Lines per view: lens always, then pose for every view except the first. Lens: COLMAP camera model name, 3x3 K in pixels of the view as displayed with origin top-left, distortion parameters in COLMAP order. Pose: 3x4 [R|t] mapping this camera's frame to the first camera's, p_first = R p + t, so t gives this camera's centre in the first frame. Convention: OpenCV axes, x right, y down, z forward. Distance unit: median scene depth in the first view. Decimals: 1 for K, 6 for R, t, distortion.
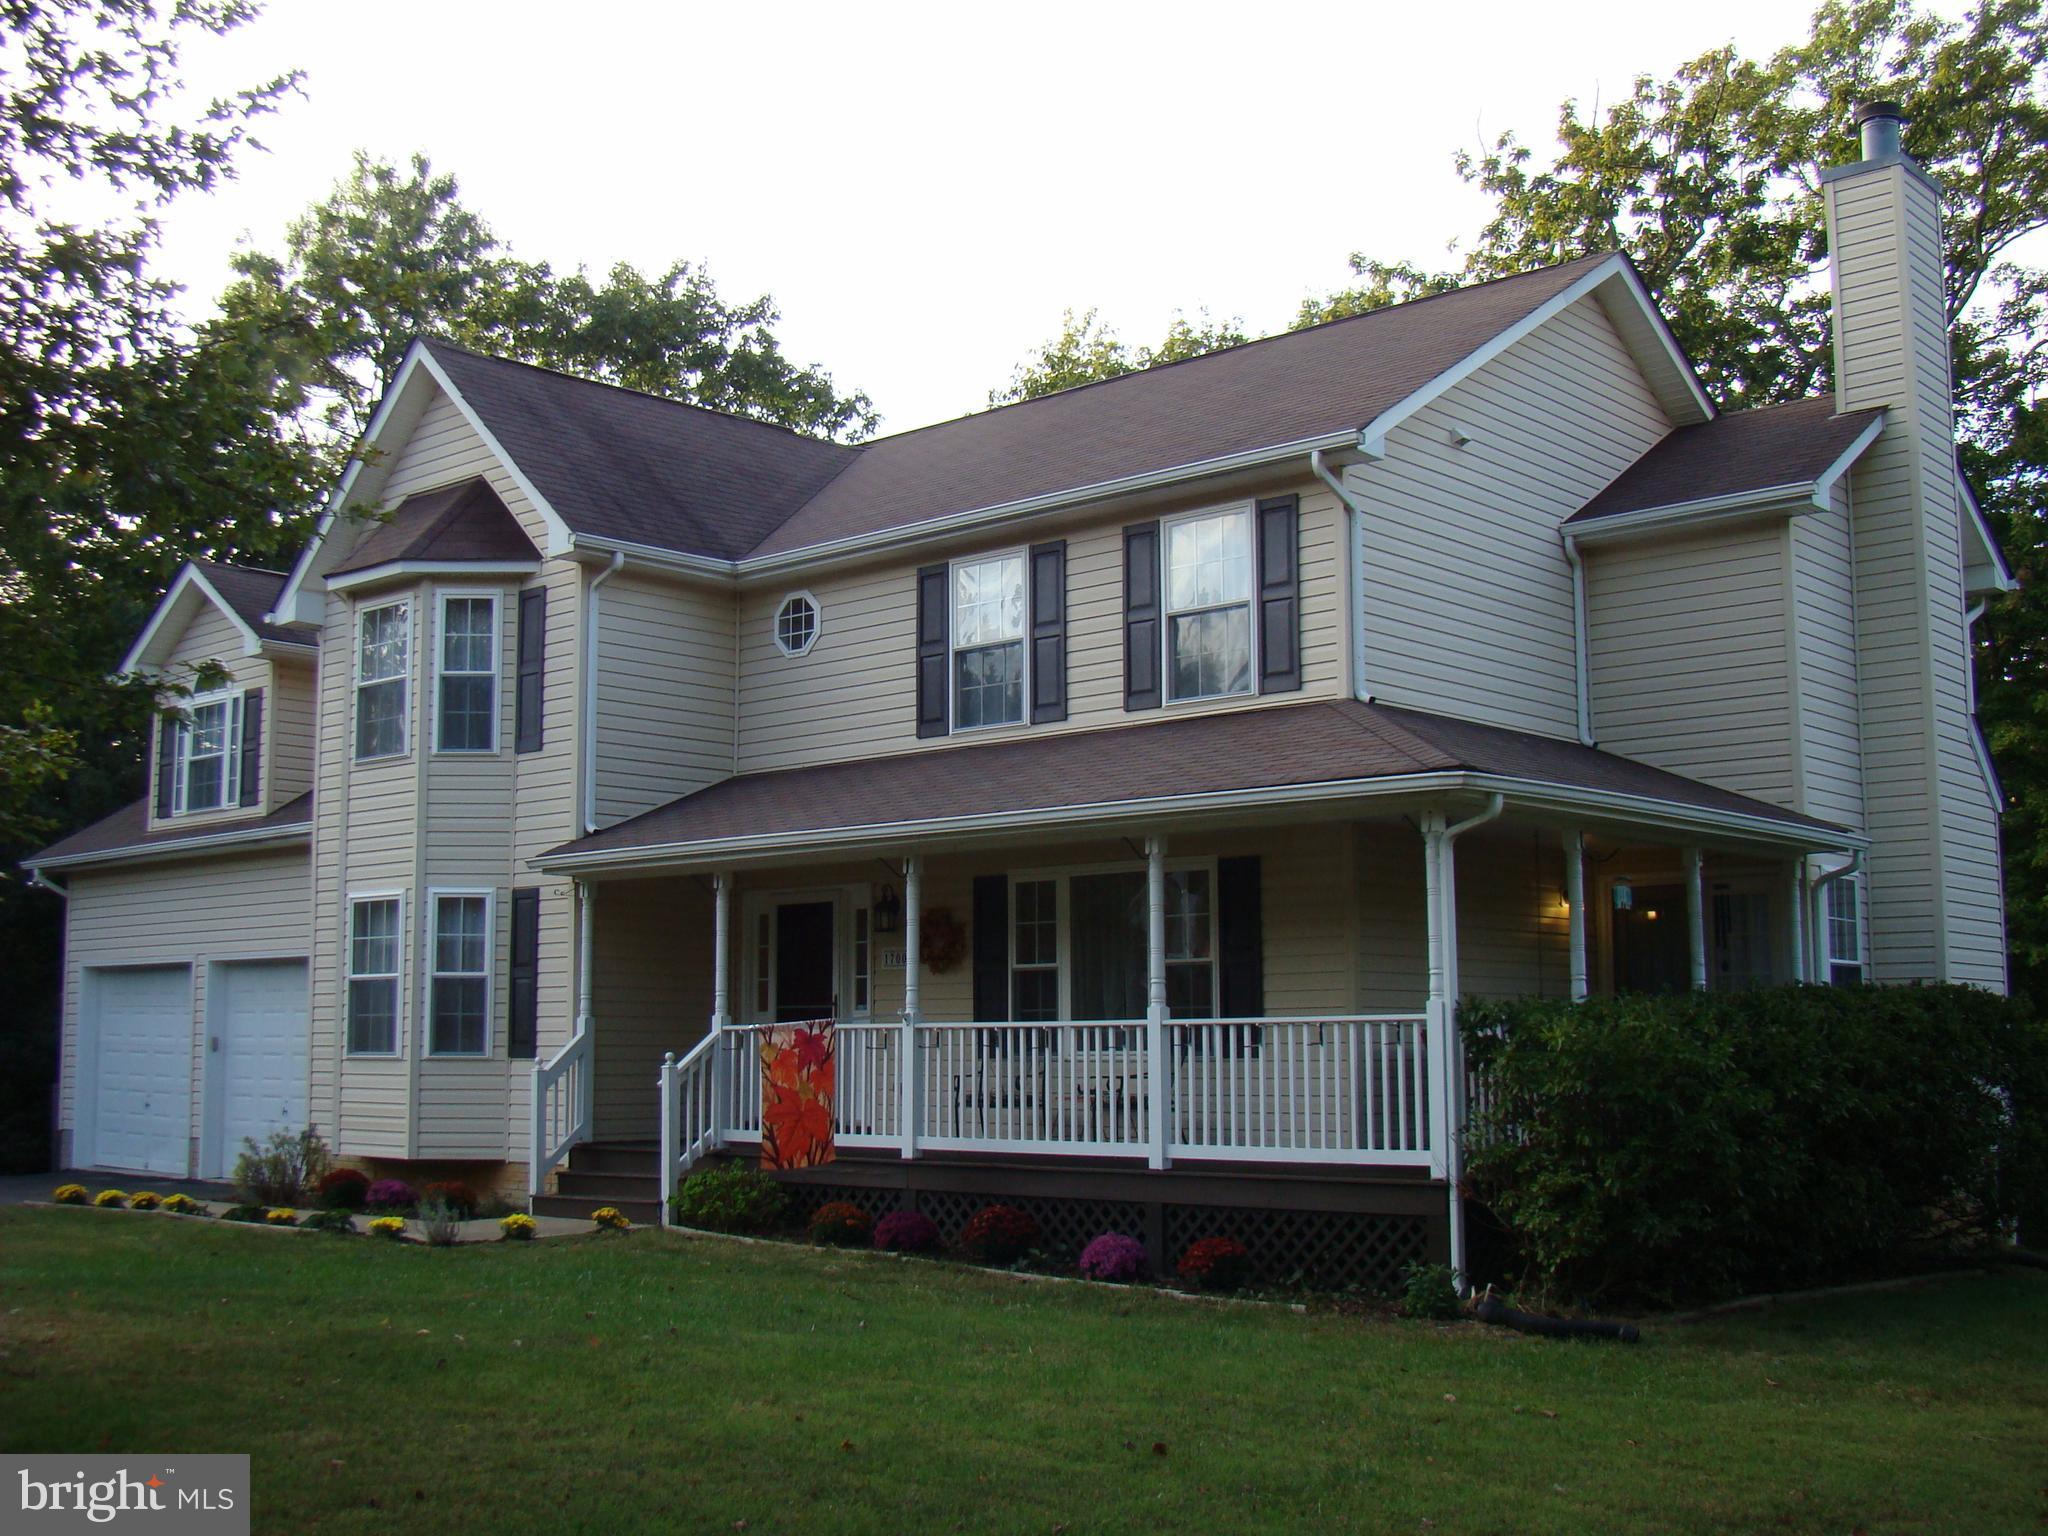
lens RADIAL K [[2178.1, 0, 1017.7], [0, 2178.1, 770.3], [0, 0, 1]] dist [-0.020290, -0.130496]
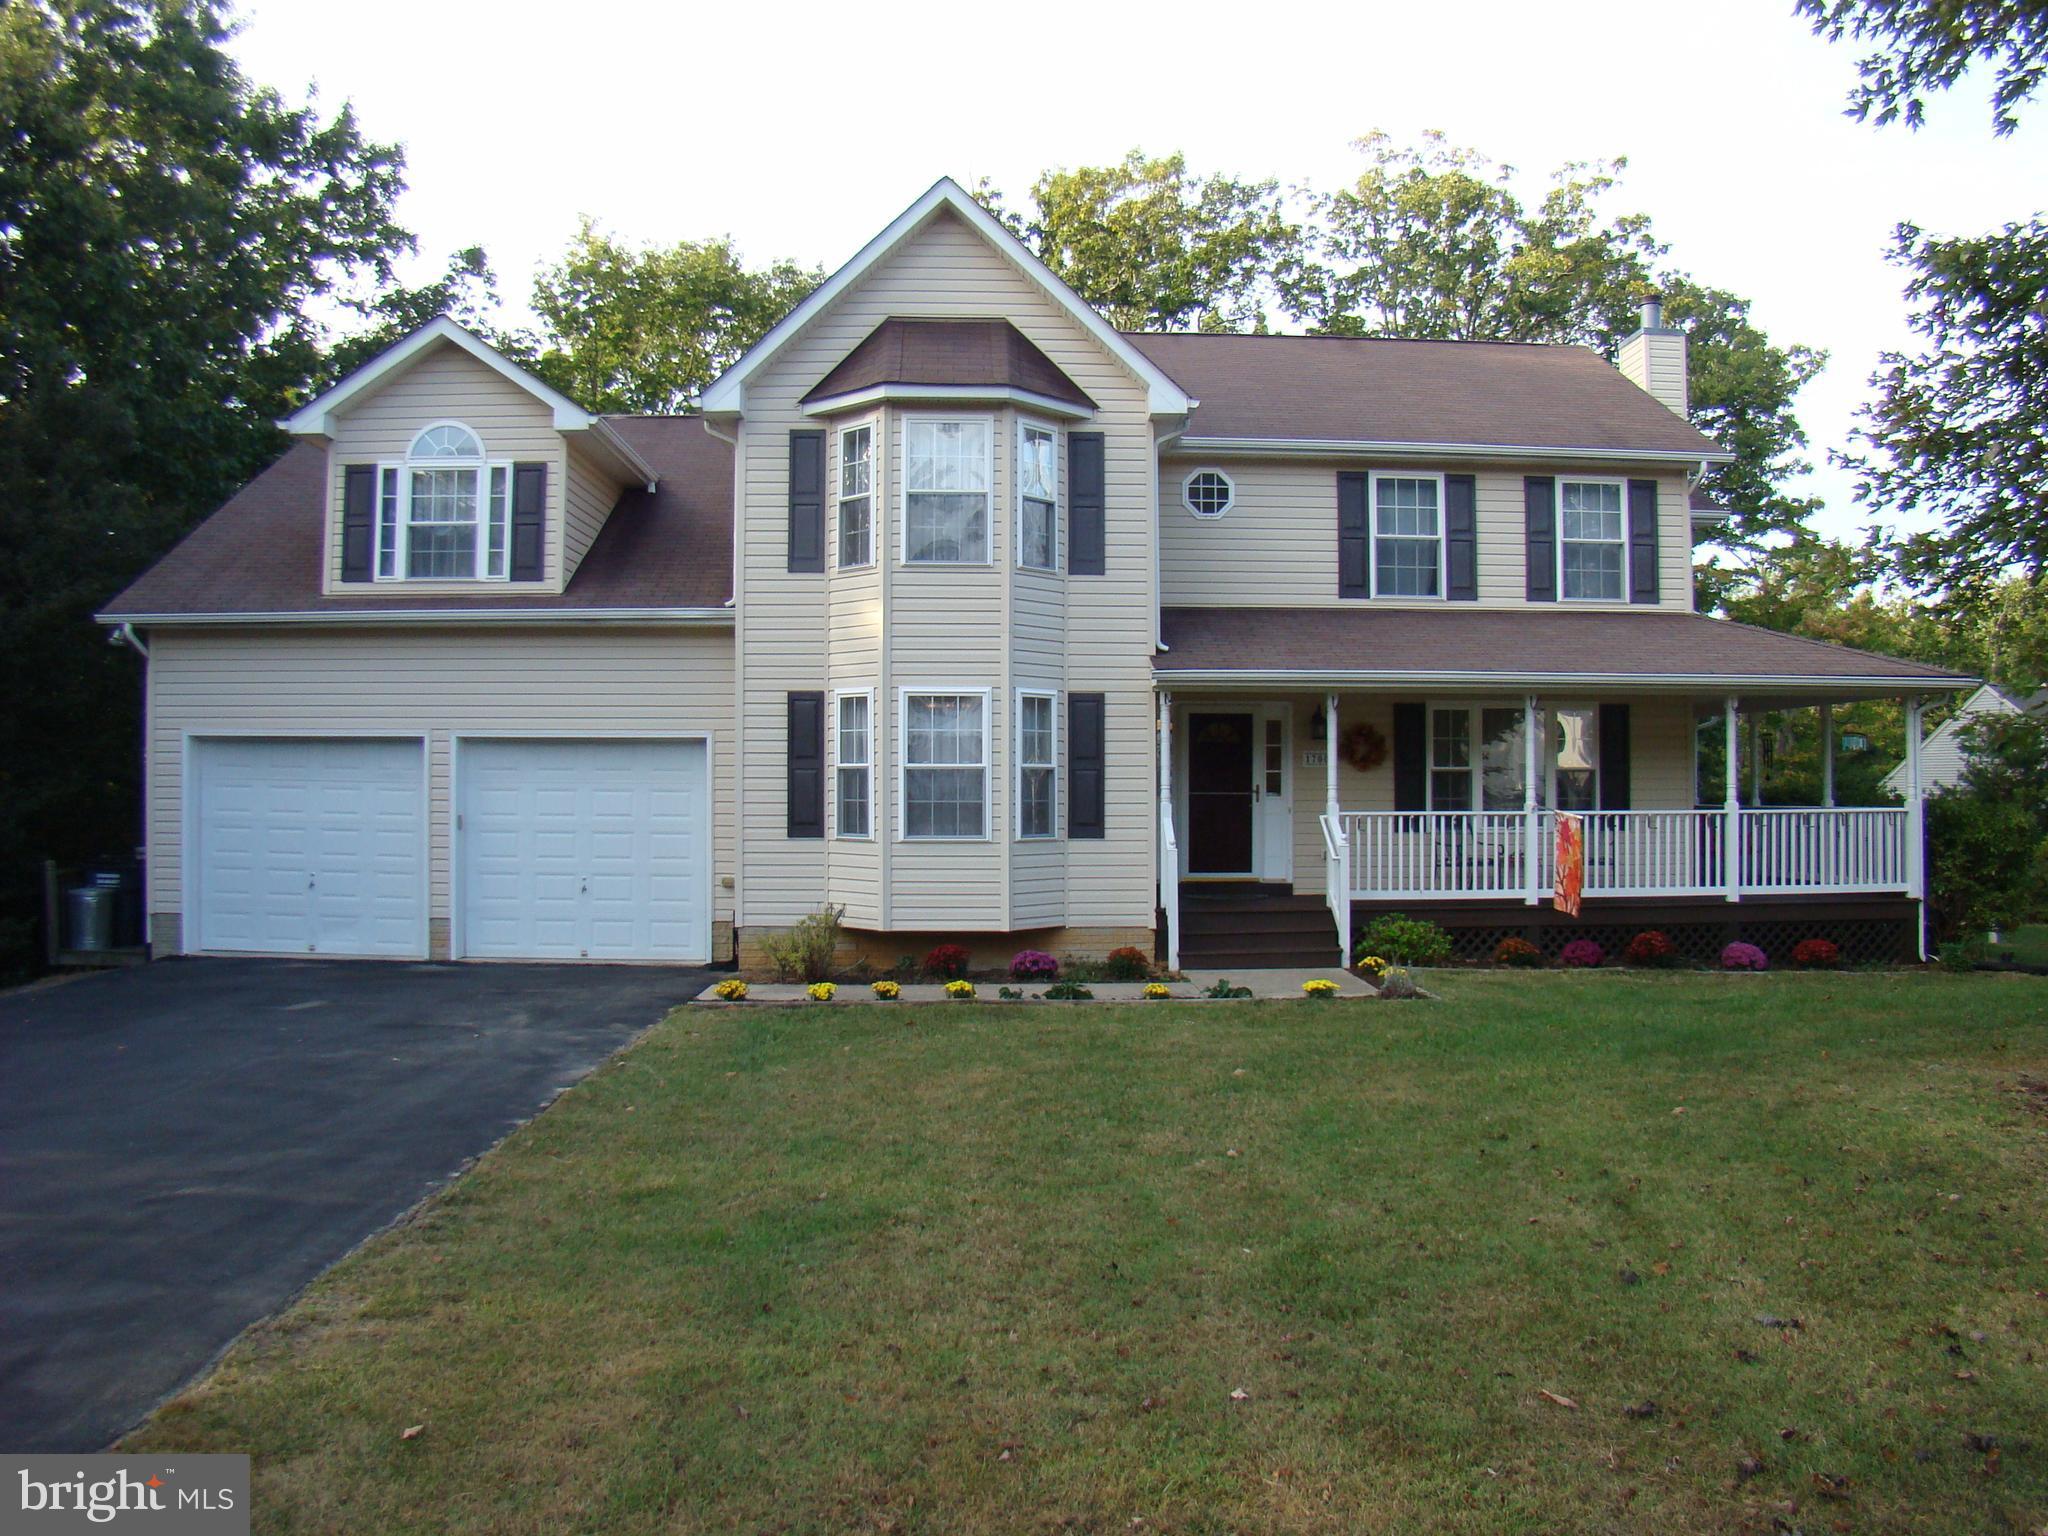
lens RADIAL K [[1483.6, 0, 1020.6], [0, 1483.6, 751.3], [0, 0, 1]] dist [-0.154410, 0.063304]
pose [[0.728830, 0.019754, 0.684409, -0.804567], [-0.089141, 0.993814, 0.066242, 0.036845], [-0.678867, -0.109289, 0.726082, 0.456118]]
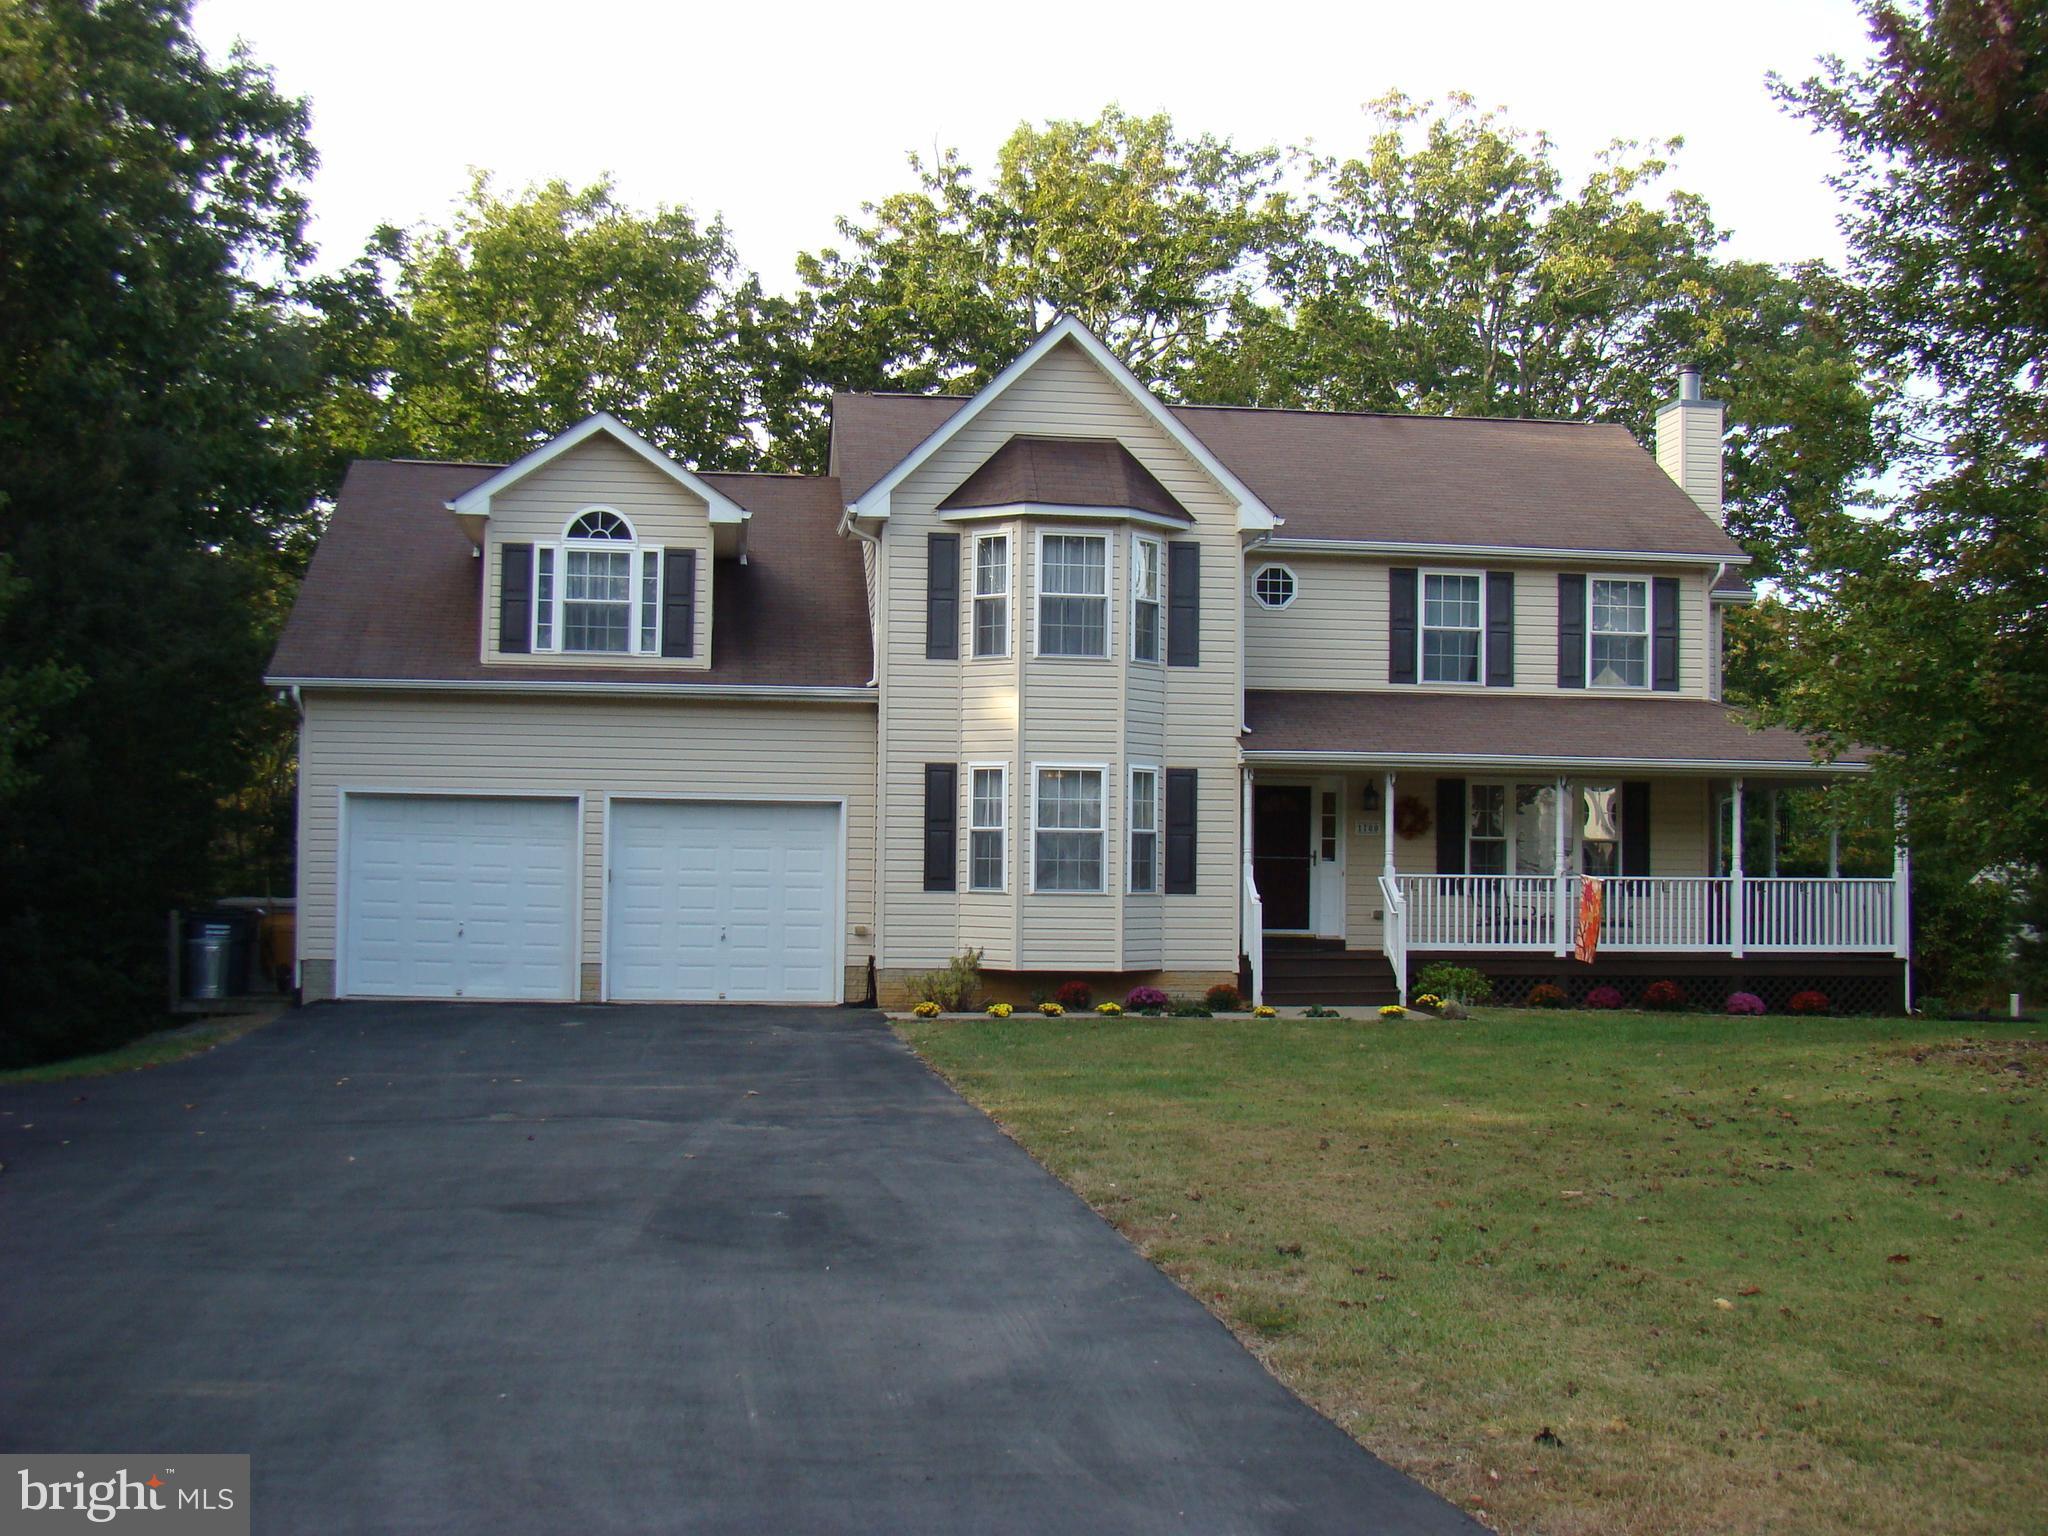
lens RADIAL K [[2178.1, 0, 1017.7], [0, 2178.1, 770.3], [0, 0, 1]] dist [-0.020290, -0.130496]
pose [[0.659053, 0.043468, 0.750840, -1.323173], [-0.109233, 0.993275, 0.038376, 0.015485], [-0.744122, -0.107308, 0.659369, 0.194046]]
